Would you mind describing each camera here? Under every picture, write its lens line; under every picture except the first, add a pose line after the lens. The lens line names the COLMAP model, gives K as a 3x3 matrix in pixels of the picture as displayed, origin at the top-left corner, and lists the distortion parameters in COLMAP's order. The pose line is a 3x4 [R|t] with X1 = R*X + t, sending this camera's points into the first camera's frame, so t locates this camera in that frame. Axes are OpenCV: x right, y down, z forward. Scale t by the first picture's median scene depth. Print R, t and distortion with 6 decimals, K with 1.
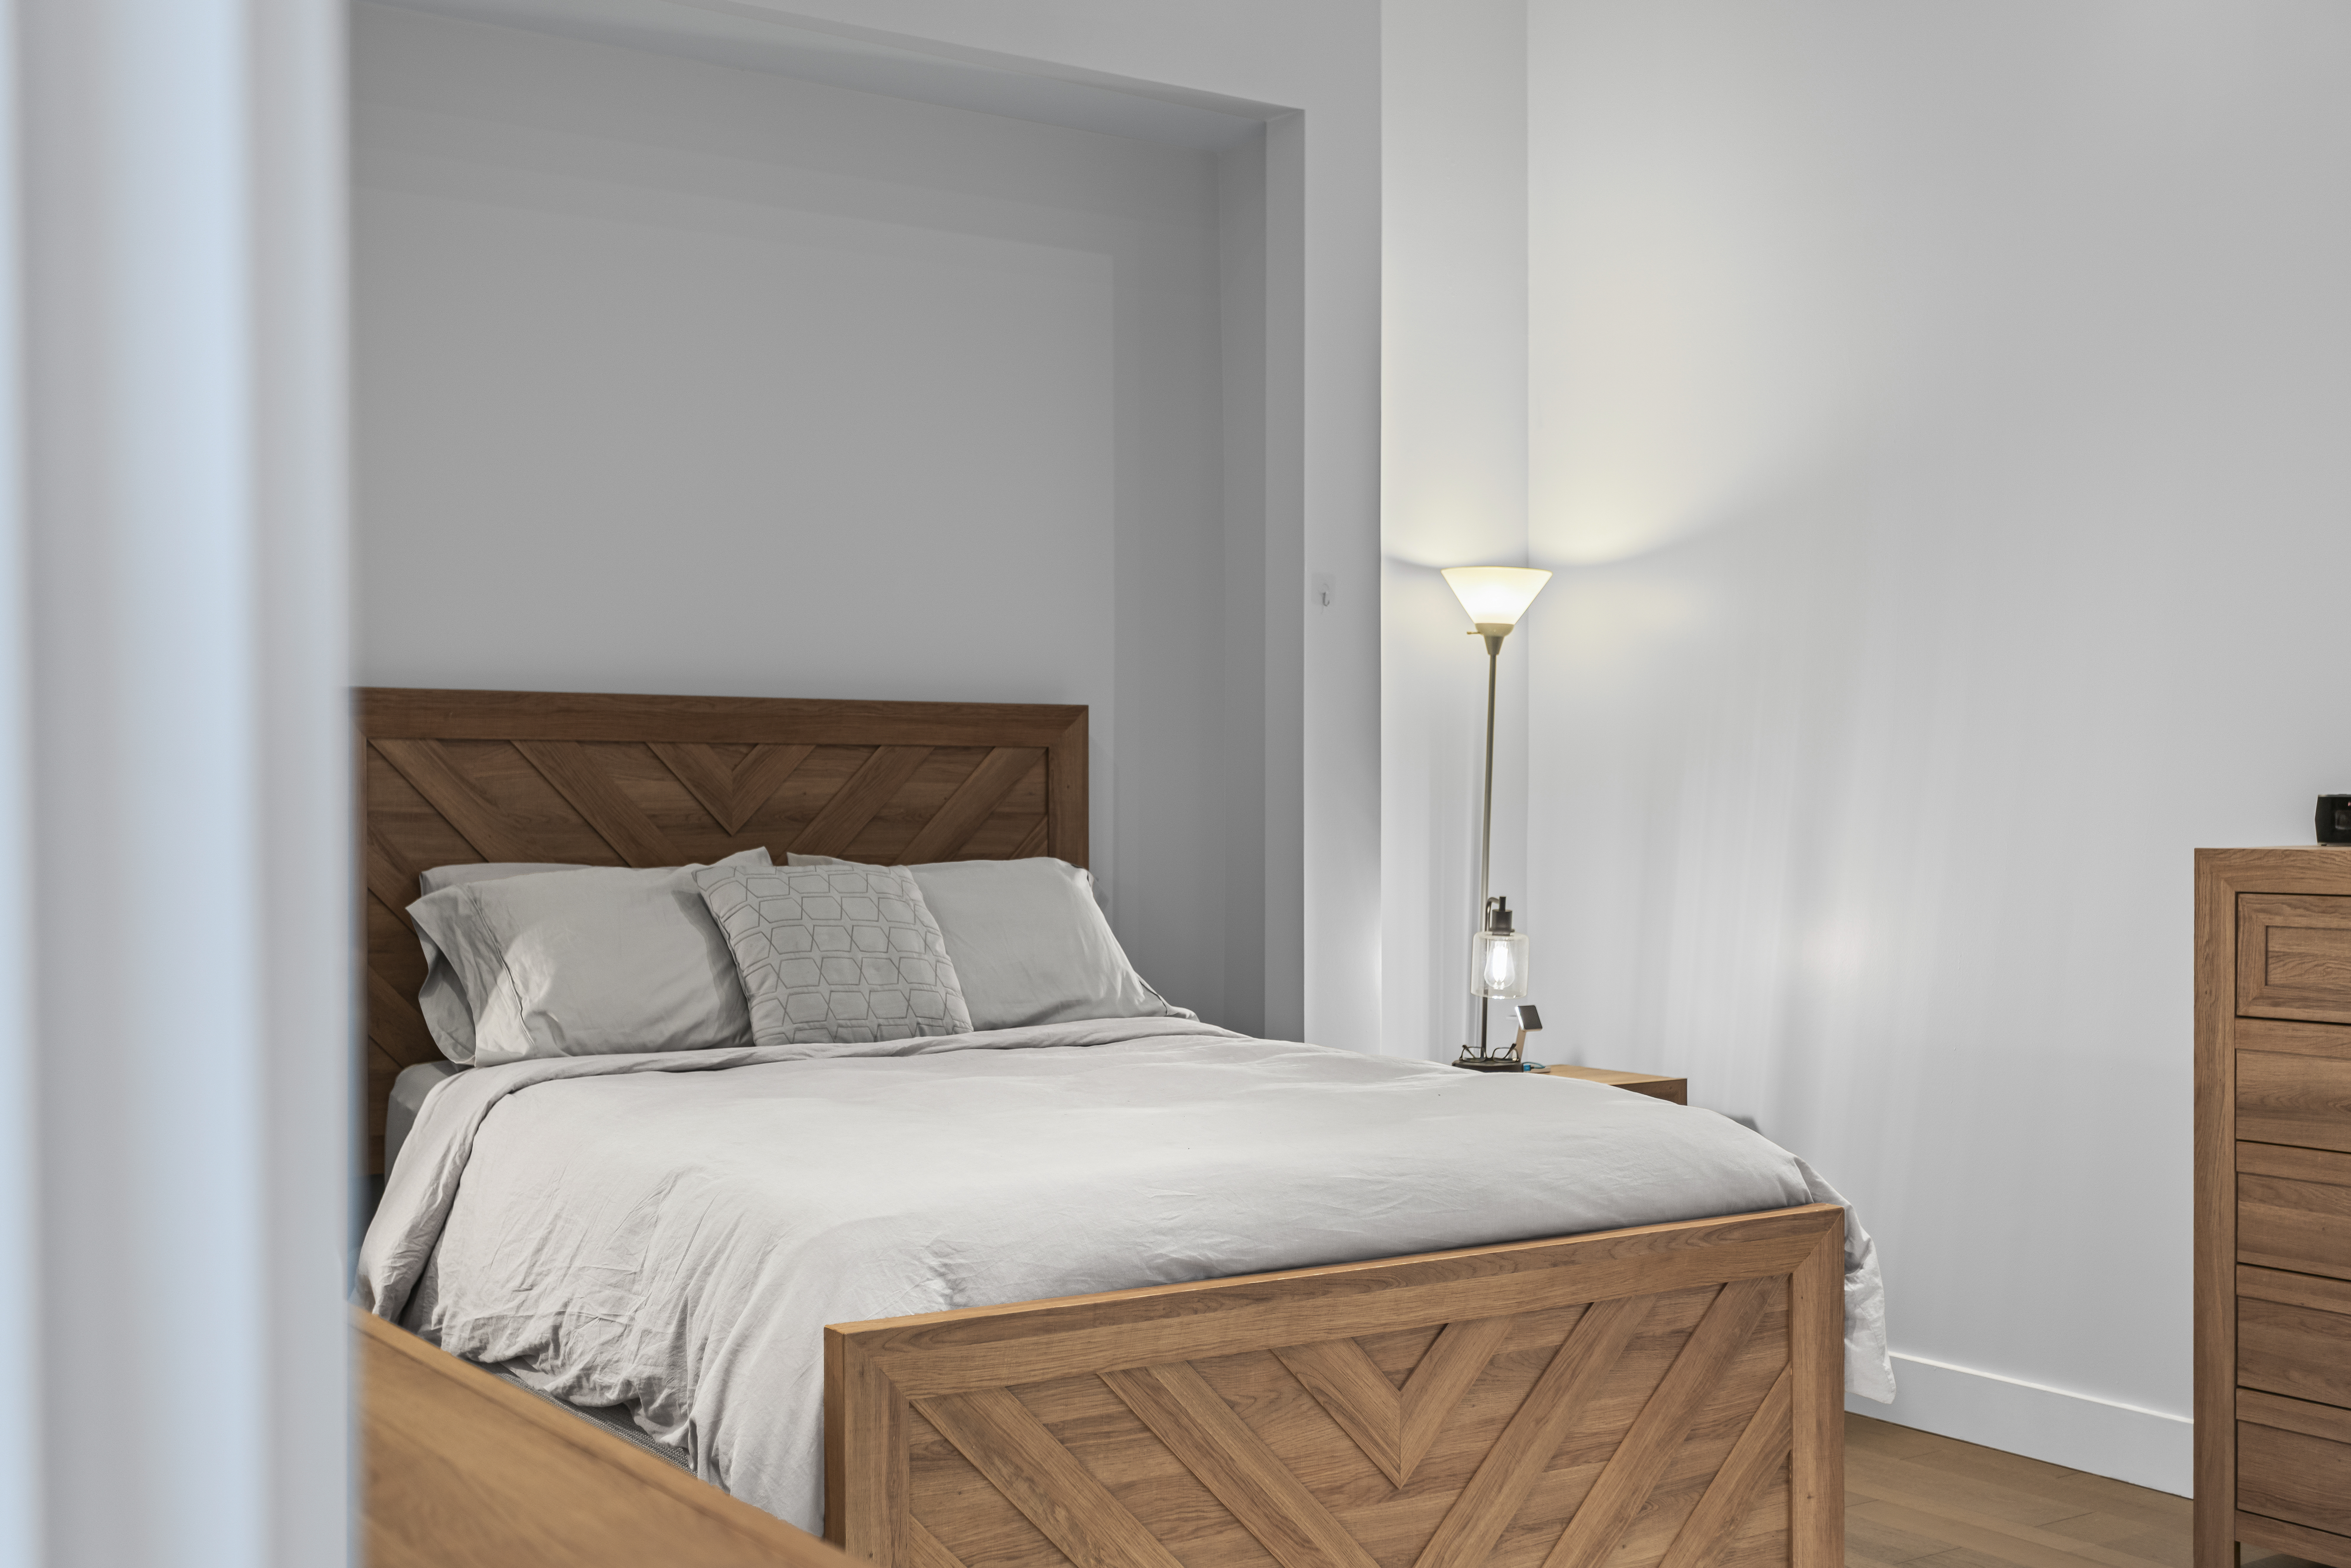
lens RADIAL K [[2563.4, 0, 1173.1], [0, 2563.4, 872.8], [0, 0, 1]] dist [0.005652, 0.002061]
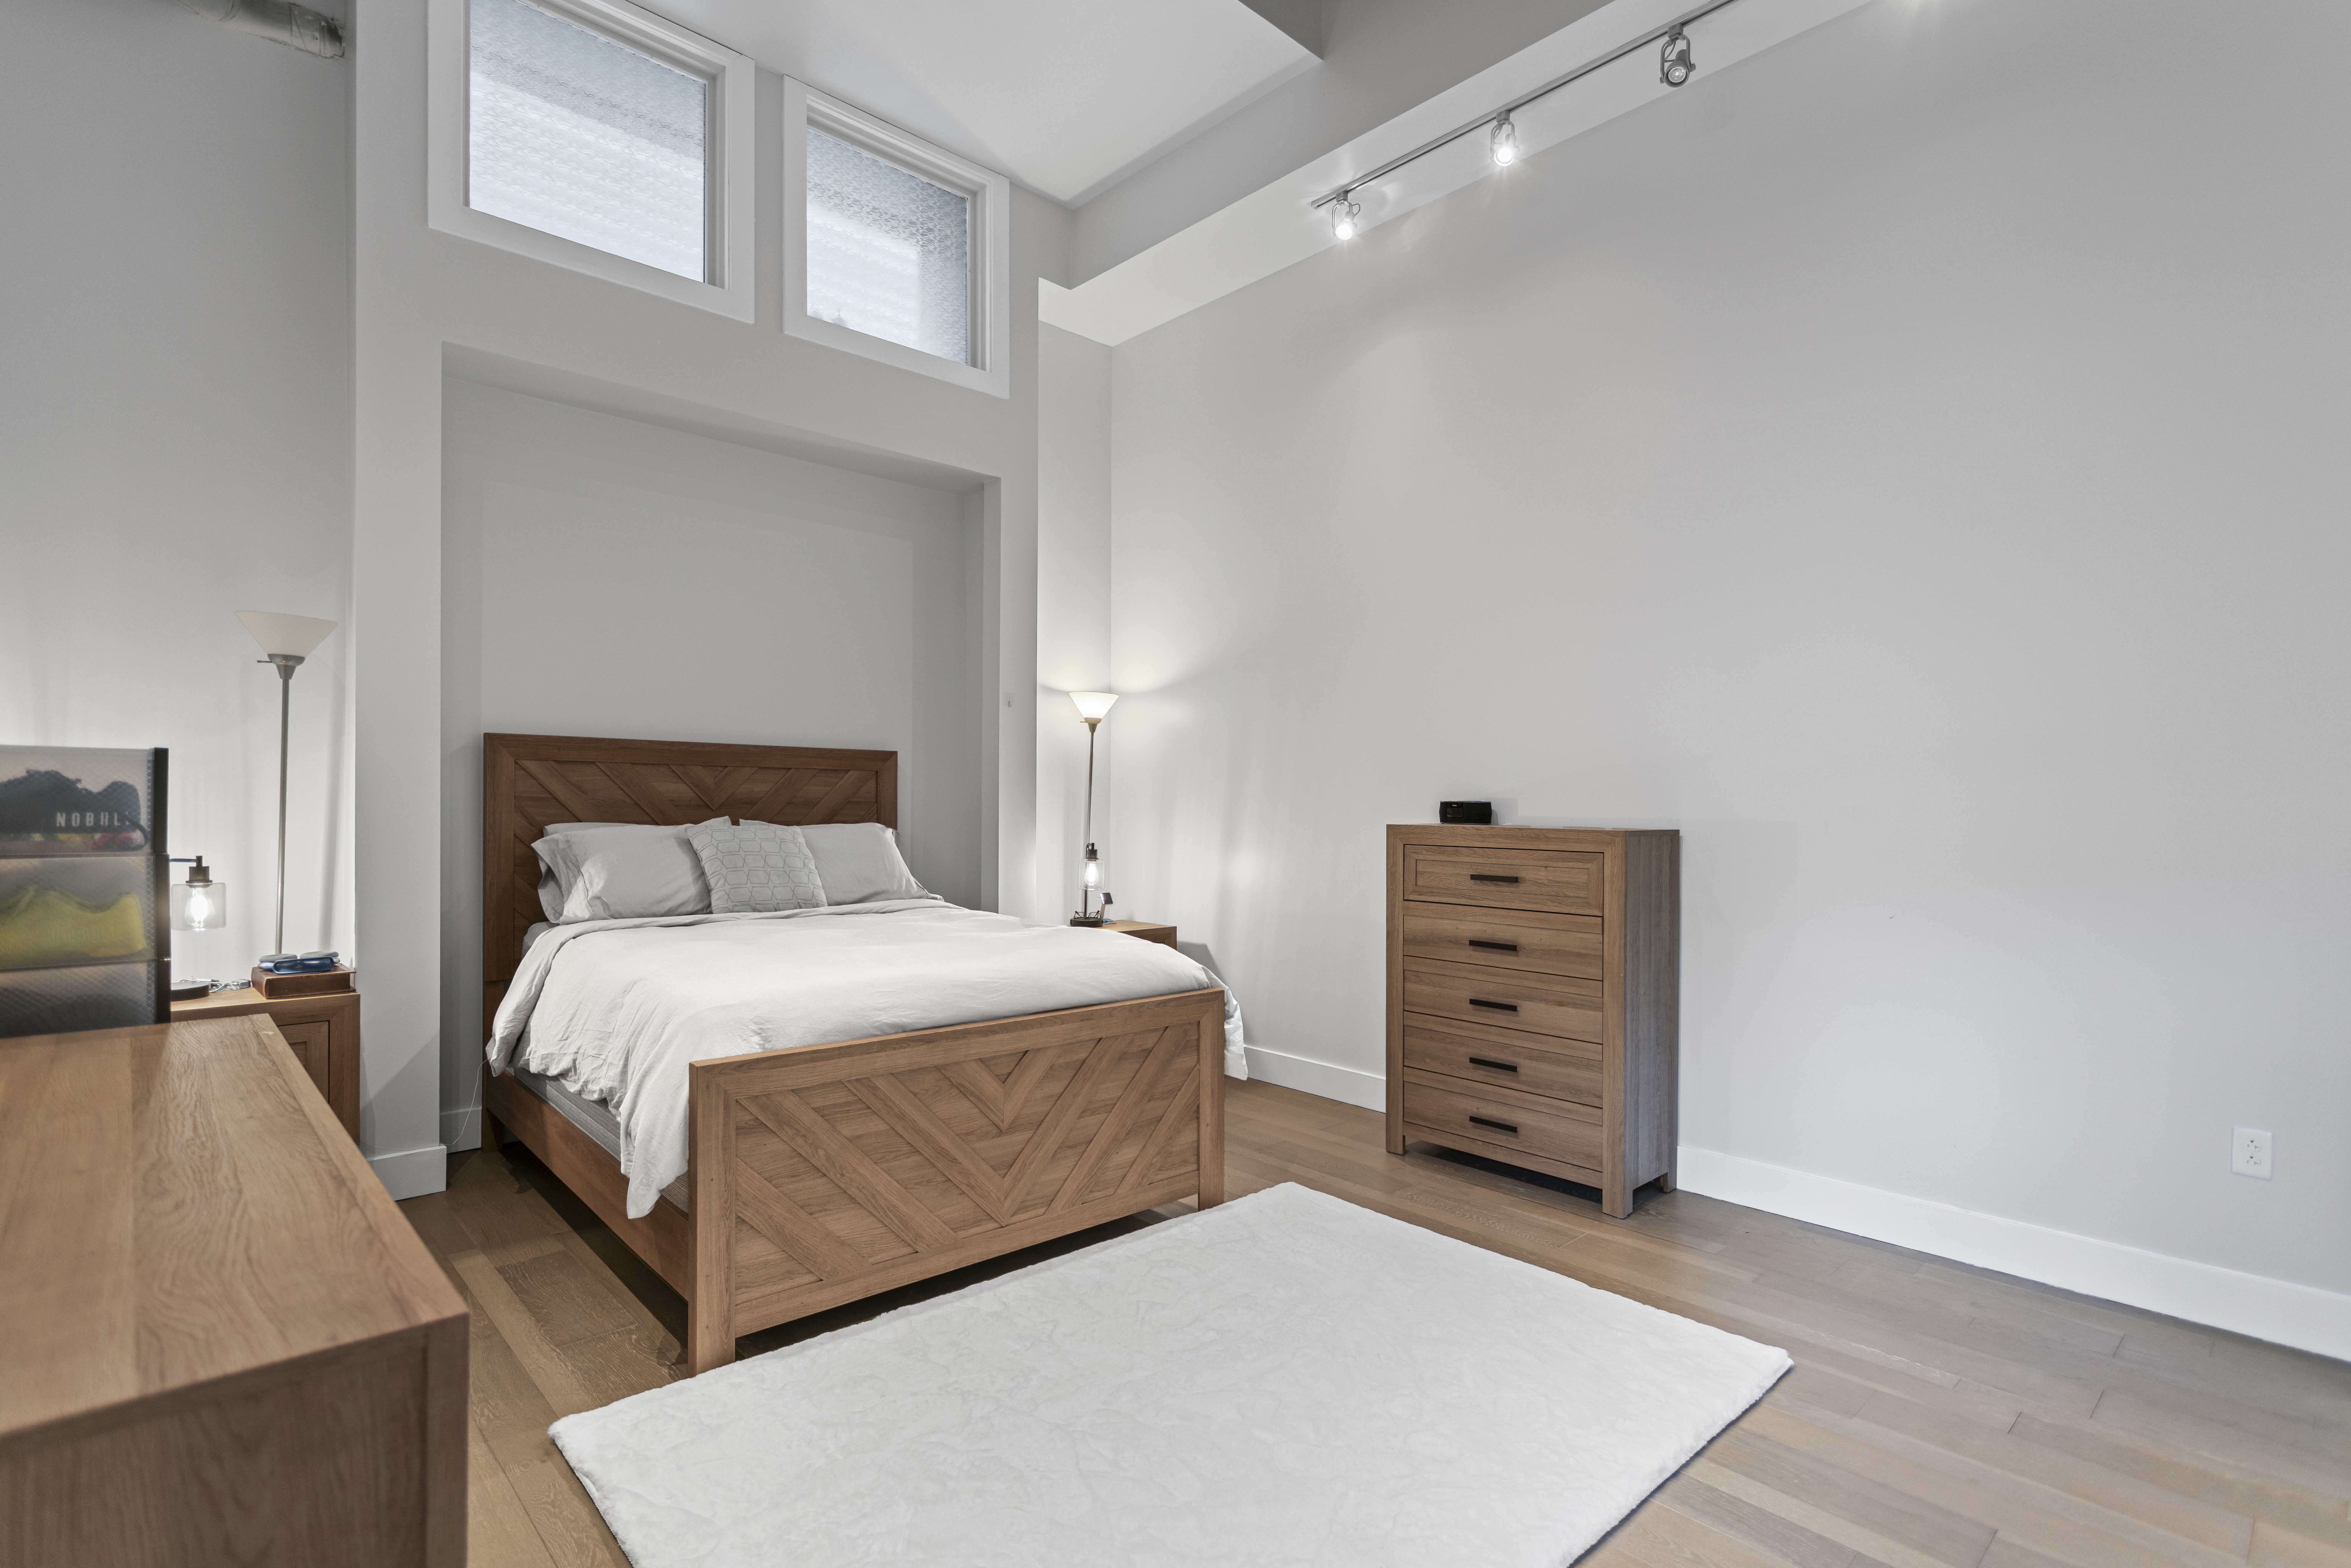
lens RADIAL K [[1111.6, 0, 1167.0], [0, 1111.6, 821.7], [0, 0, 1]] dist [-0.003242, 0.000049]
pose [[0.988297, 0.010936, 0.152152, 0.072536], [-0.009559, 0.999906, -0.009780, -0.000491], [-0.152245, 0.008212, 0.988309, 0.088783]]
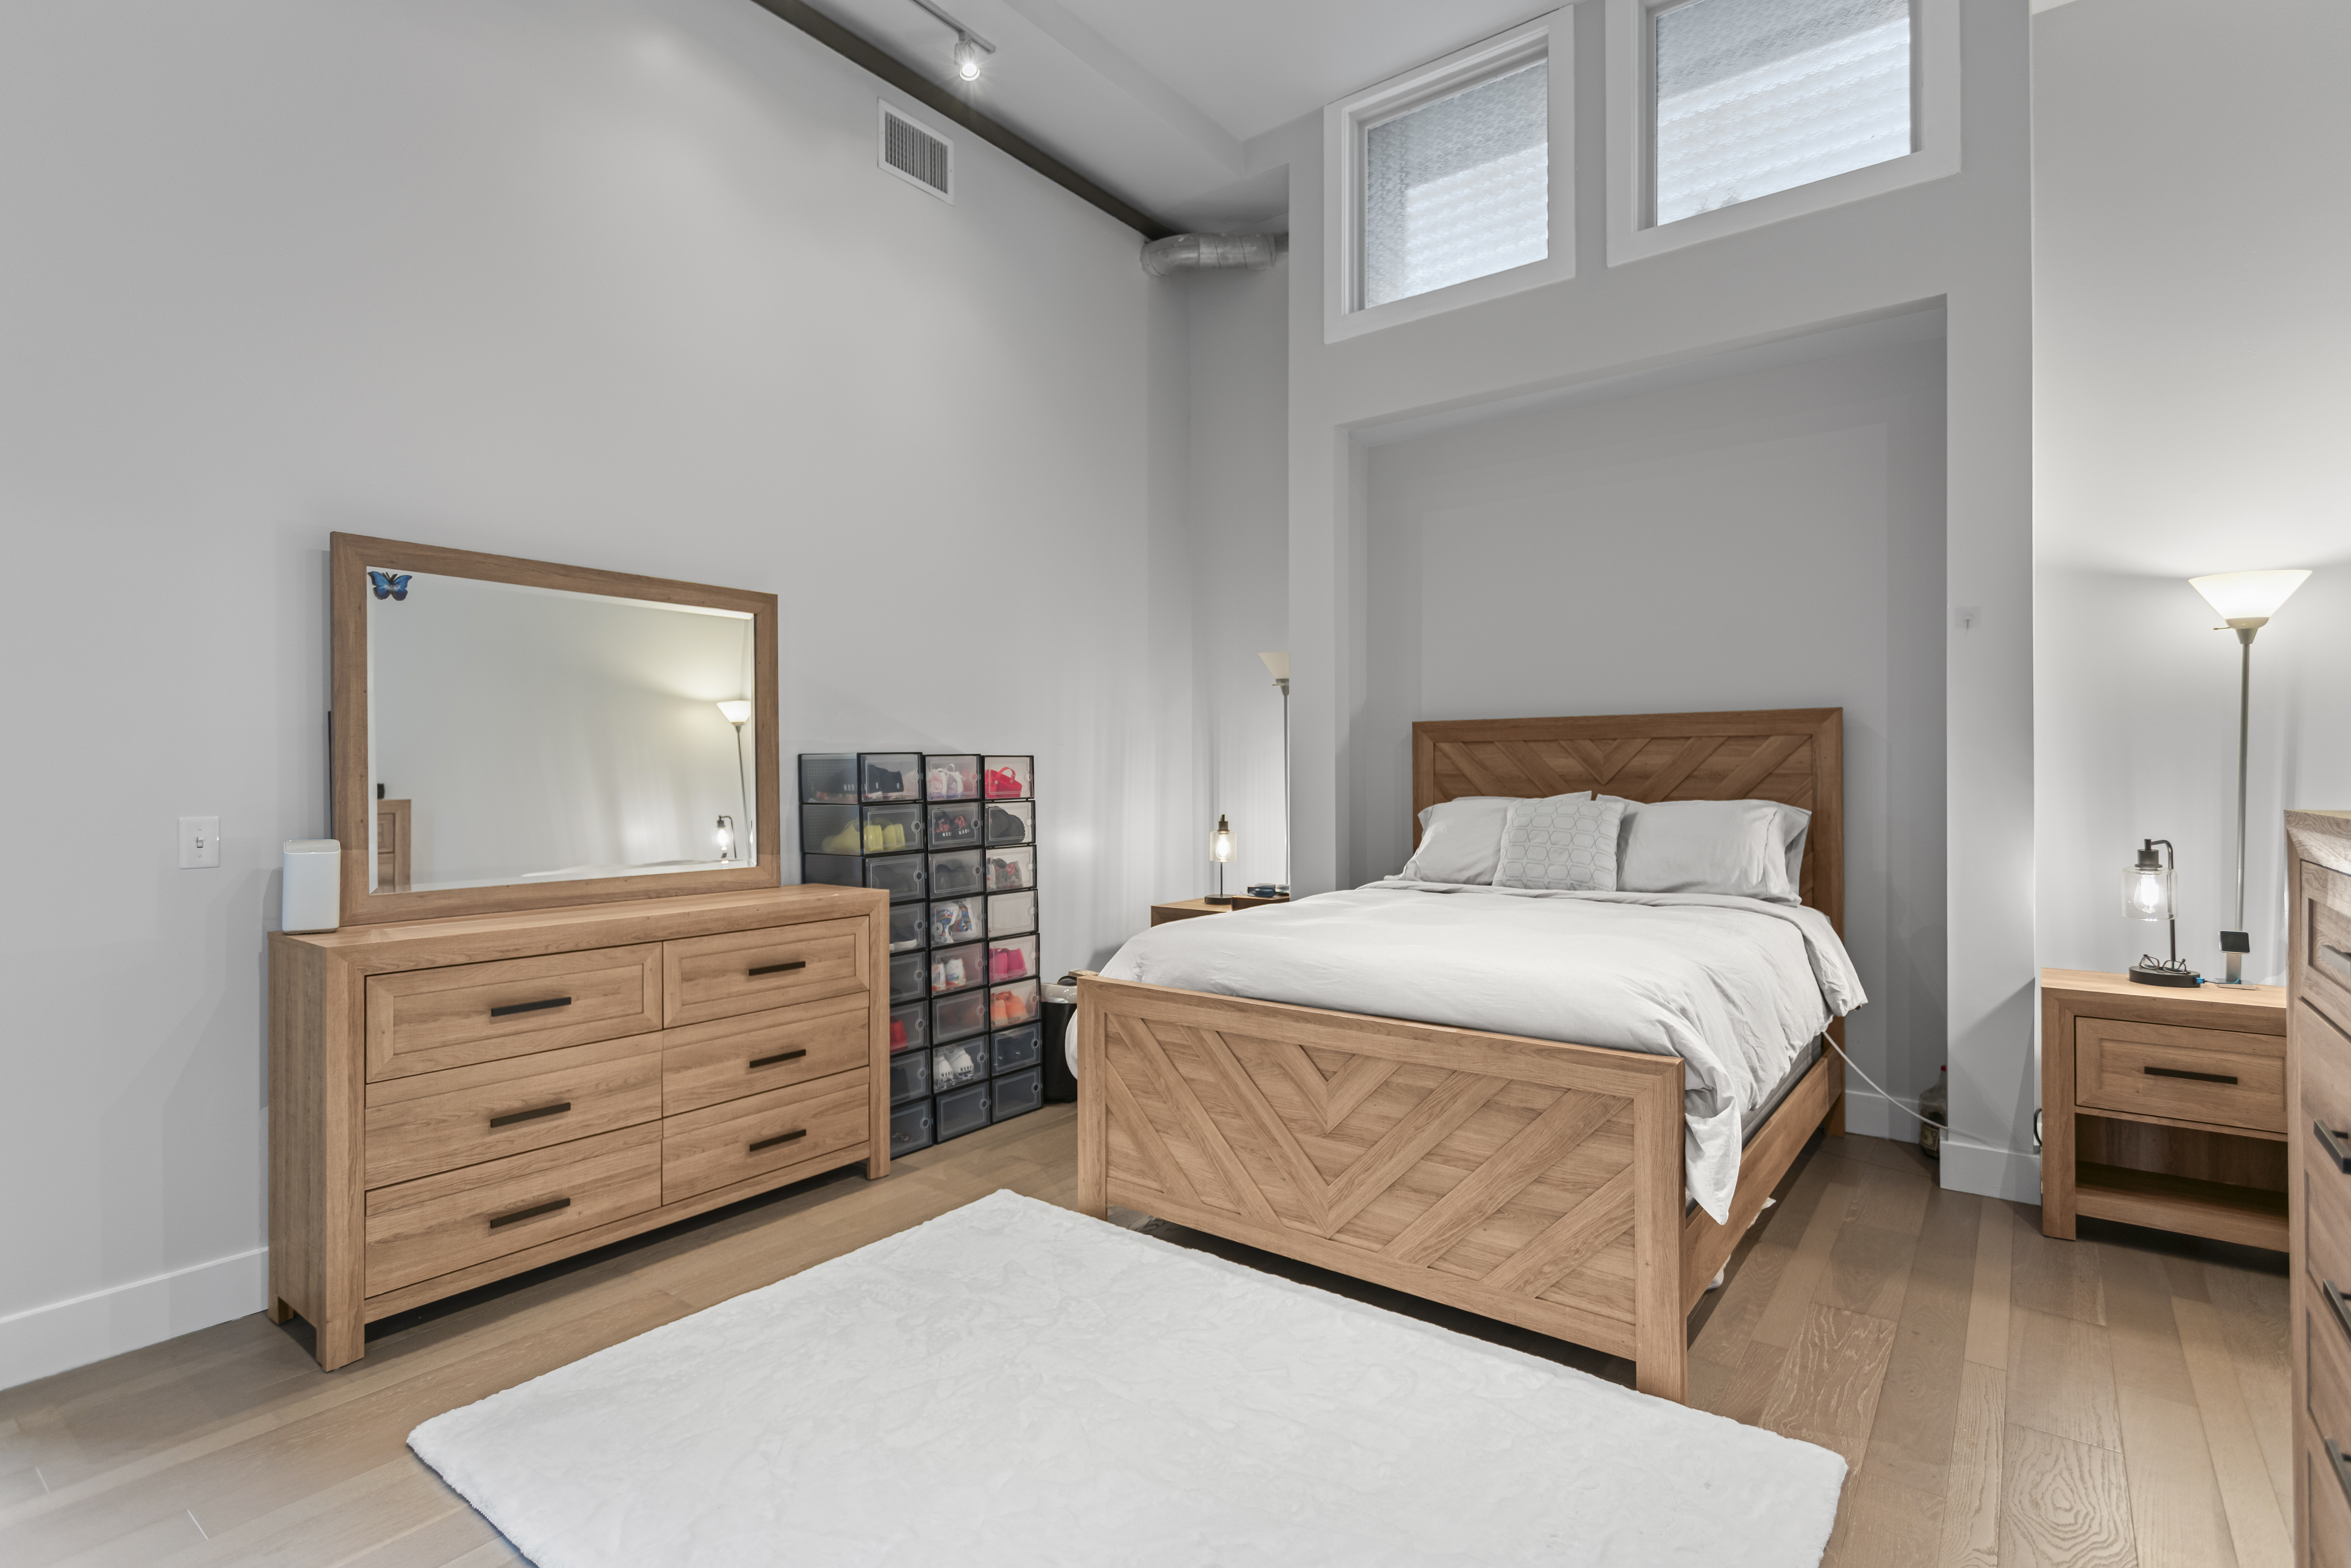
lens RADIAL K [[1117.7, 0, 1192.7], [0, 1117.7, 781.0], [0, 0, 1]] dist [-0.000835, 0.000501]
pose [[0.337723, 0.005100, -0.941232, 0.750093], [-0.020304, 0.999792, -0.001868, -0.013479], [0.941027, 0.019742, 0.337756, 0.568178]]
